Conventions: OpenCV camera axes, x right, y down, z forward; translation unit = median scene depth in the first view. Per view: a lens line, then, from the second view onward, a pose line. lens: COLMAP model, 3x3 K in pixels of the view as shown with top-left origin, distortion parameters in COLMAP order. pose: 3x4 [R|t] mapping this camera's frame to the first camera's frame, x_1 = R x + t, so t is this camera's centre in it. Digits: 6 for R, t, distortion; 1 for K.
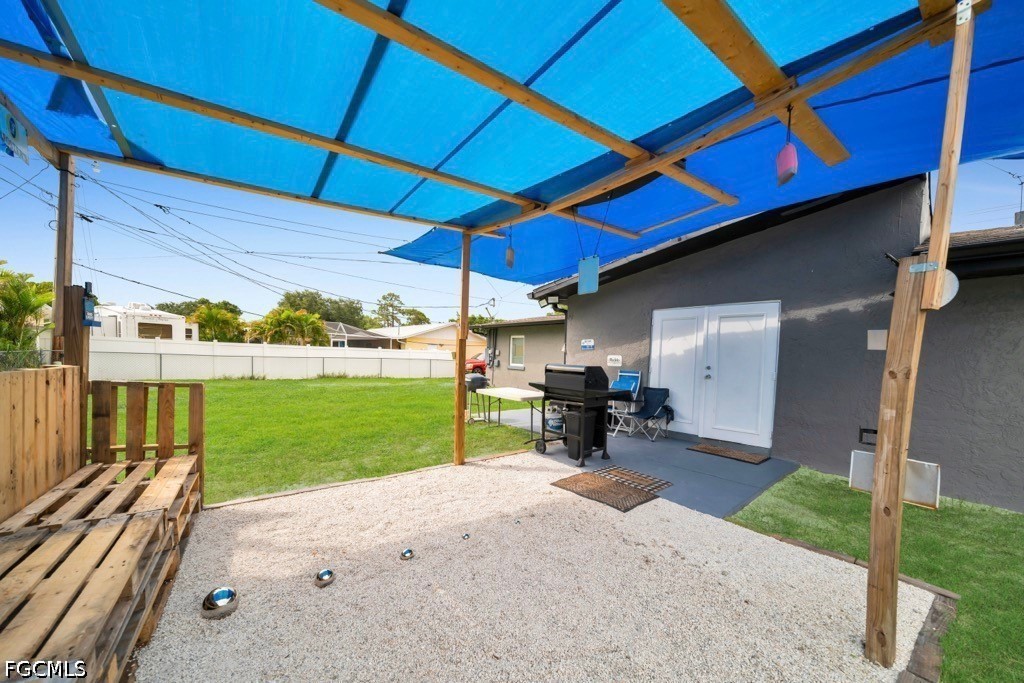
lens RADIAL K [[358.7, 0, 515.4], [0, 358.7, 342.3], [0, 0, 1]] dist [0.001023, -0.000014]
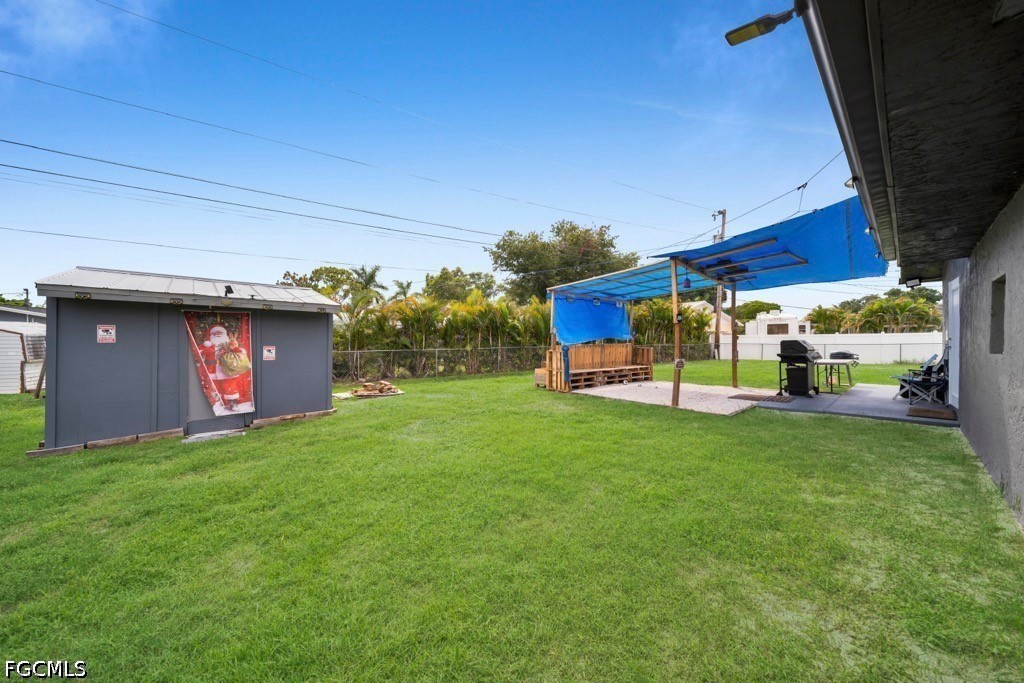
lens RADIAL K [[358.7, 0, 515.4], [0, 358.7, 342.3], [0, 0, 1]] dist [0.001023, -0.000014]
pose [[-0.040081, -0.029735, -0.998754, 0.502693], [0.044220, 0.998525, -0.031503, 0.021673], [0.998217, -0.045427, -0.038707, -0.022207]]
